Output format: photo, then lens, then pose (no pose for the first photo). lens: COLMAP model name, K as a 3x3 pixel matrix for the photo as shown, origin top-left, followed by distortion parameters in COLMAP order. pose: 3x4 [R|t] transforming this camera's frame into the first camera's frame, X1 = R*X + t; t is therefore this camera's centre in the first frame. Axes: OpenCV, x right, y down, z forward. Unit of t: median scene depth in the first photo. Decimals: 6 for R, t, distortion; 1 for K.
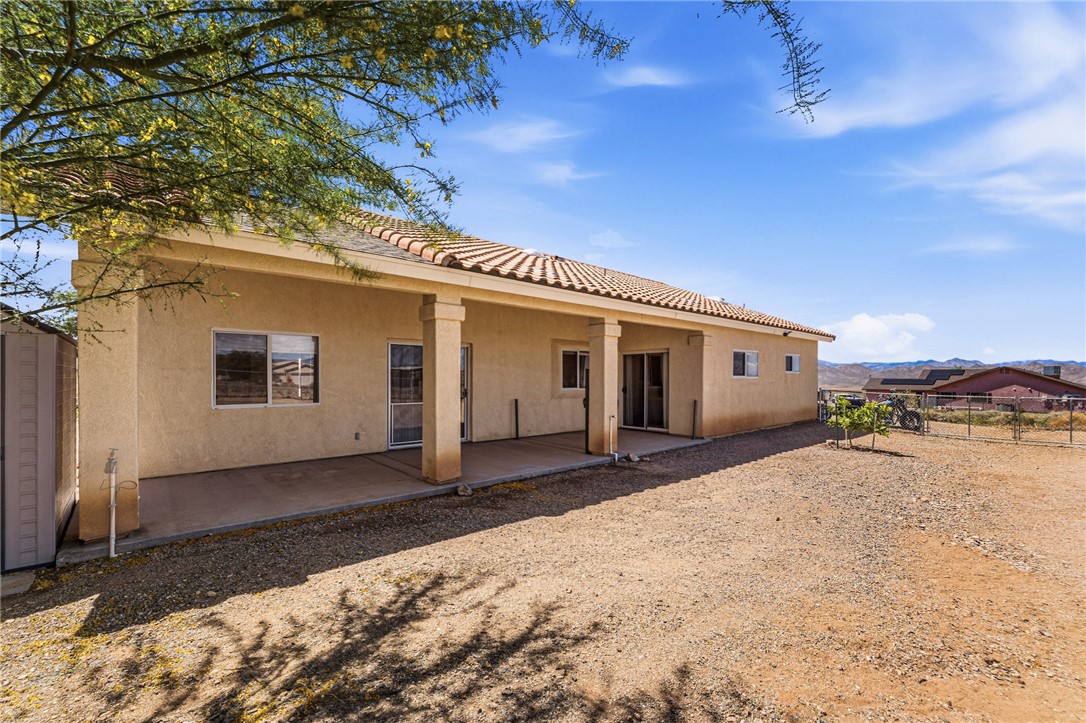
lens RADIAL K [[442.9, 0, 537.0], [0, 442.9, 352.2], [0, 0, 1]] dist [-0.001116, 0.000047]
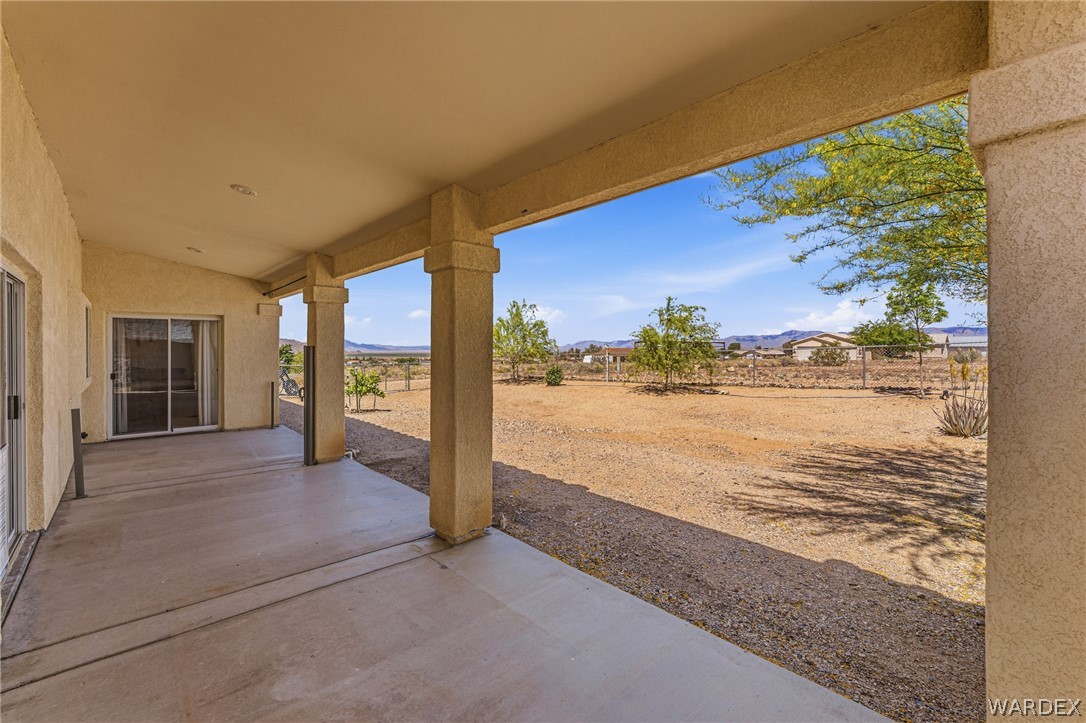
lens RADIAL K [[442.9, 0, 537.0], [0, 442.9, 352.2], [0, 0, 1]] dist [-0.001116, 0.000047]
pose [[0.006493, -0.010514, 0.999924, -0.572793], [-0.062594, 0.997980, 0.010900, 0.014686], [-0.998018, -0.062660, 0.005822, 0.609889]]
